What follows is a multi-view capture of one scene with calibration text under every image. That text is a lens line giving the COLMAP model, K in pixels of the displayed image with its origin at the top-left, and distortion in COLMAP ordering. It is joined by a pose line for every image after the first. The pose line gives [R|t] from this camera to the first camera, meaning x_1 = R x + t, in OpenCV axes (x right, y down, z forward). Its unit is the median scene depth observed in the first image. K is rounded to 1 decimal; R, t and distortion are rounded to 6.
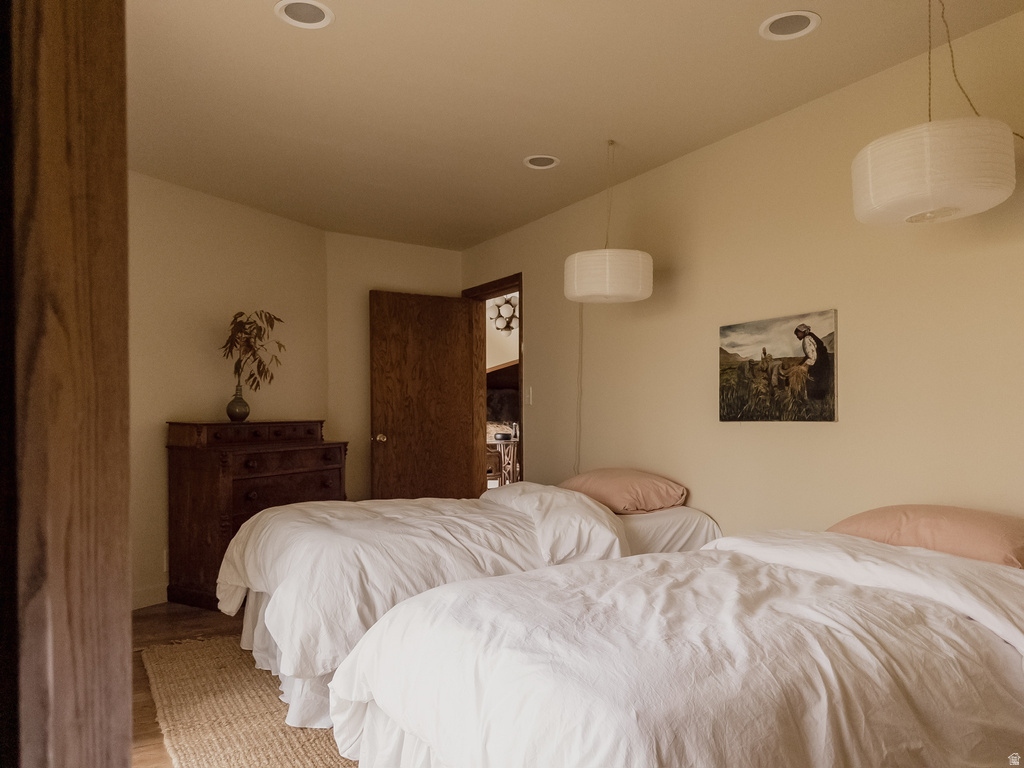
lens RADIAL K [[736.0, 0, 520.1], [0, 736.0, 386.7], [0, 0, 1]] dist [0.246180, -0.446981]
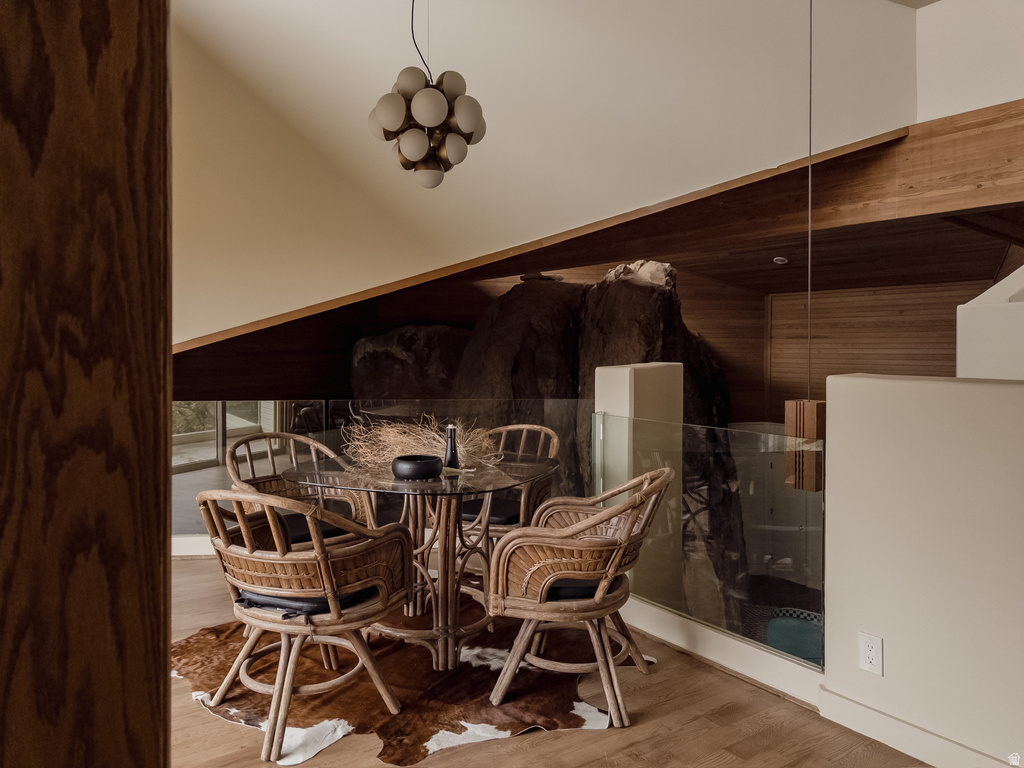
lens RADIAL K [[736.0, 0, 520.1], [0, 736.0, 386.7], [0, 0, 1]] dist [0.246180, -0.446981]
pose [[0.995888, 0.009353, 0.090108, -0.006662], [-0.017350, 0.995936, 0.088378, -0.003352], [-0.088916, -0.089578, 0.992003, 0.624843]]
